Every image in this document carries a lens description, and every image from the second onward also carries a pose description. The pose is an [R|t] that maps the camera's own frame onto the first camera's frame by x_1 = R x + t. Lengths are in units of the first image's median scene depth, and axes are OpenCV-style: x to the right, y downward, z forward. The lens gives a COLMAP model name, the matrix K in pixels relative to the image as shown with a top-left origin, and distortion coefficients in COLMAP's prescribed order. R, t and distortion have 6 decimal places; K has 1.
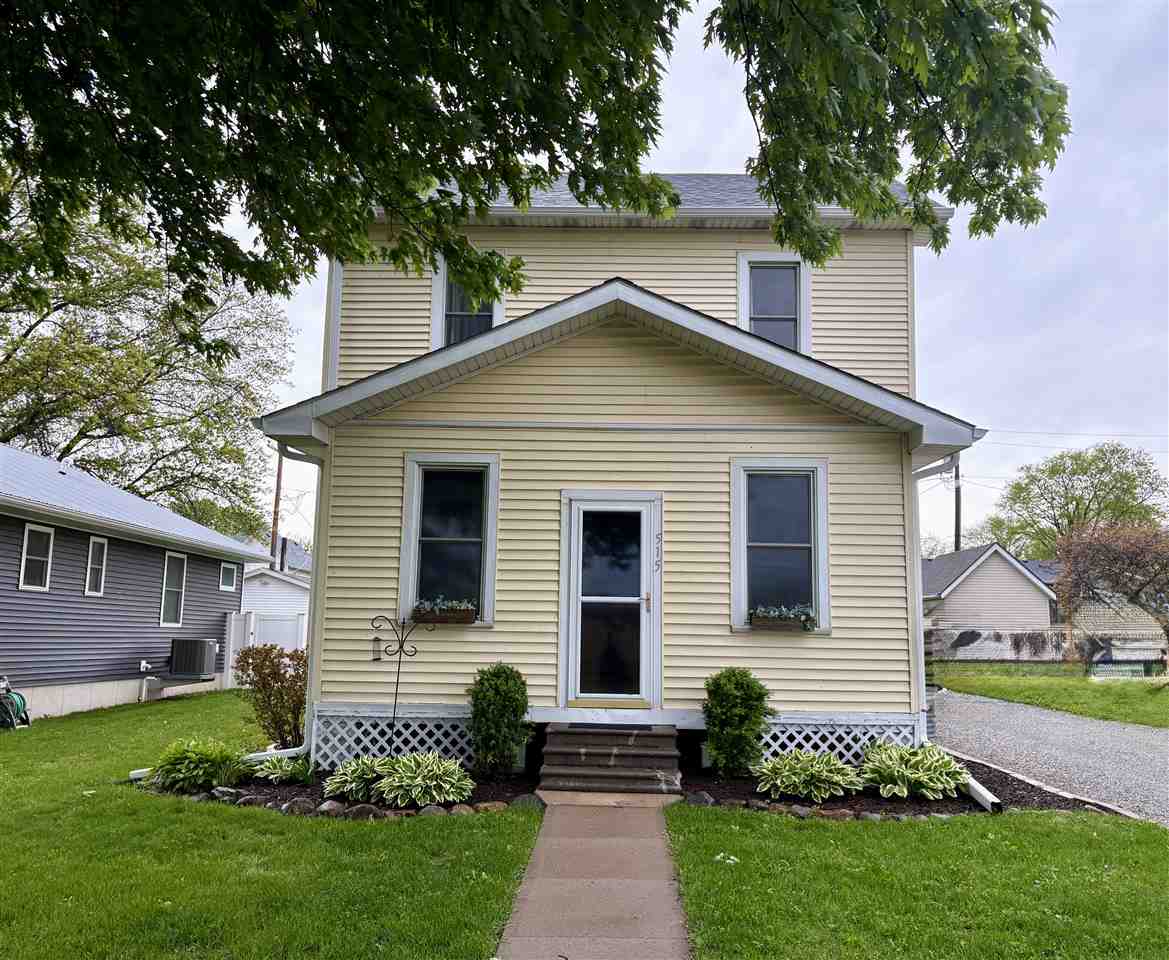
lens RADIAL K [[989.0, 0, 590.5], [0, 989.0, 484.9], [0, 0, 1]] dist [0.033591, -0.013721]
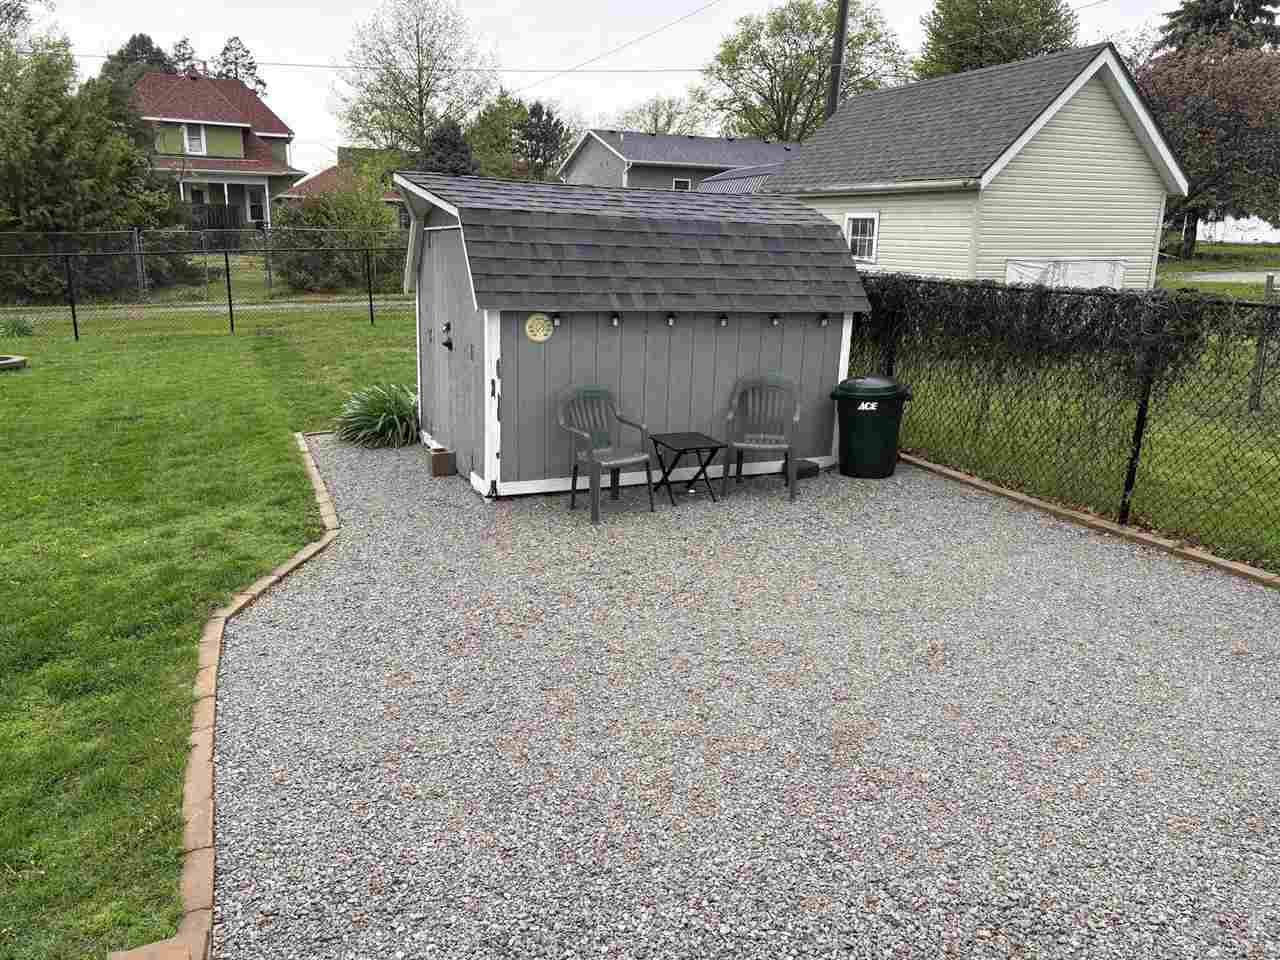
lens RADIAL K [[963.6, 0, 630.6], [0, 963.6, 485.9], [0, 0, 1]] dist [0.051553, -0.053621]
pose [[0.920398, -0.094342, 0.379430, 0.257955], [-0.065419, 0.919612, 0.387343, 0.285129], [-0.385471, -0.381332, 0.840237, 2.374767]]
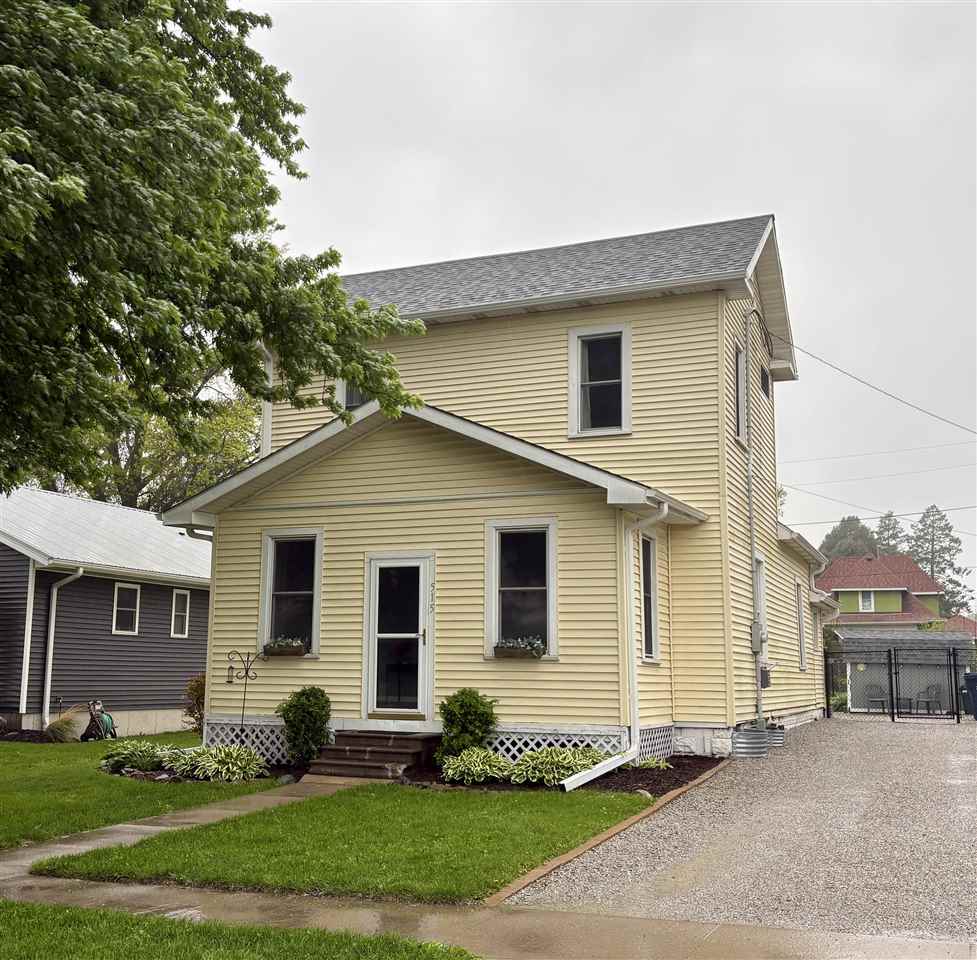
lens RADIAL K [[1165.5, 0, 445.6], [0, 1165.5, 463.2], [0, 0, 1]] dist [0.065575, 0.000000]
pose [[0.923001, -0.073546, -0.377704, 0.676911], [0.062453, 0.997183, -0.041551, -0.042587], [0.379695, 0.014763, 0.924994, -0.399895]]
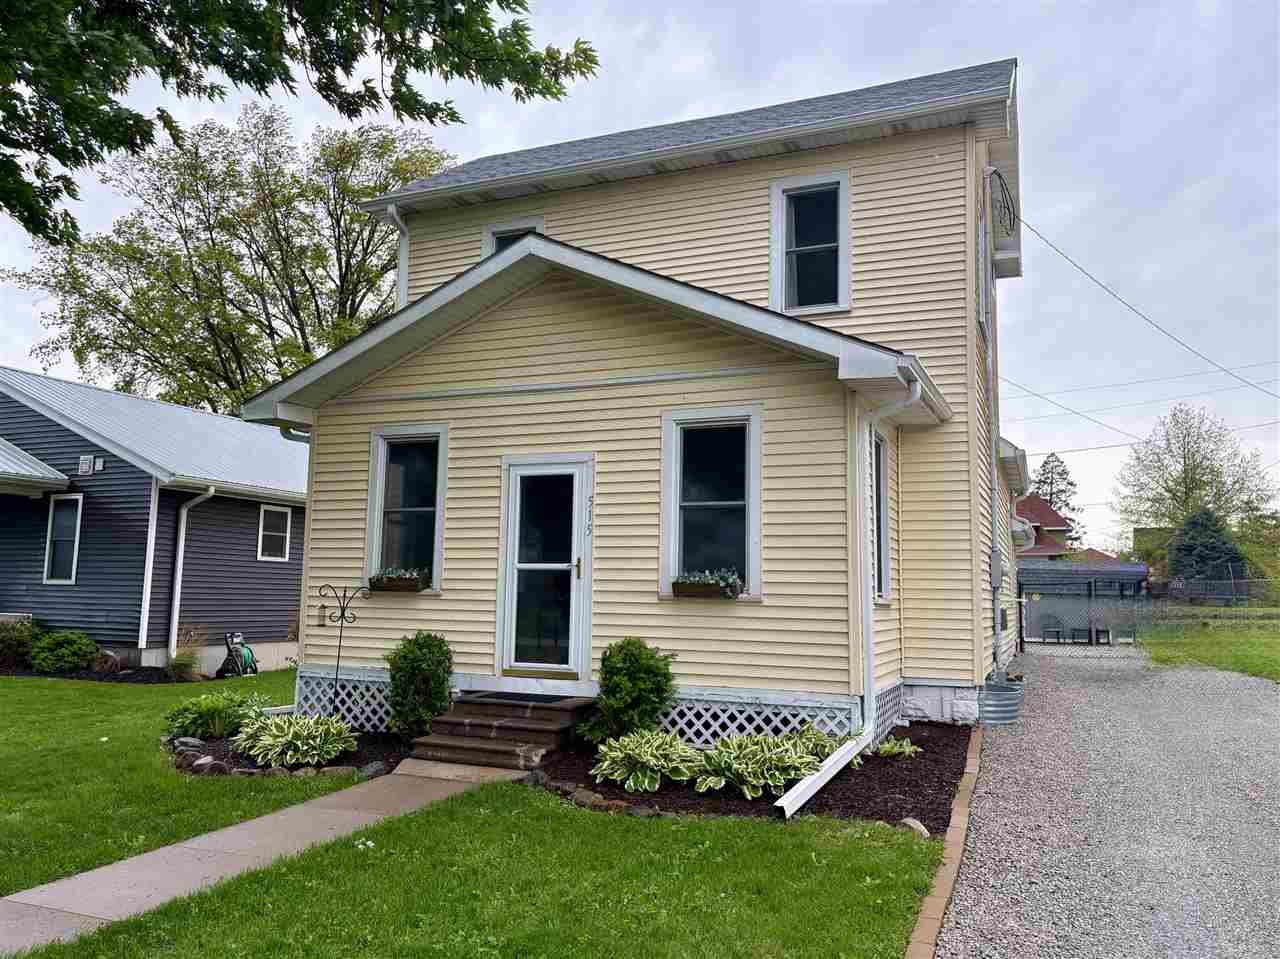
lens RADIAL K [[963.6, 0, 643.6], [0, 963.6, 474.3], [0, 0, 1]] dist [0.051553, -0.053621]
pose [[0.927169, -0.045901, -0.371820, 0.468267], [0.054899, 0.998399, 0.013644, 0.018676], [0.370599, -0.033063, 0.928204, 0.163733]]
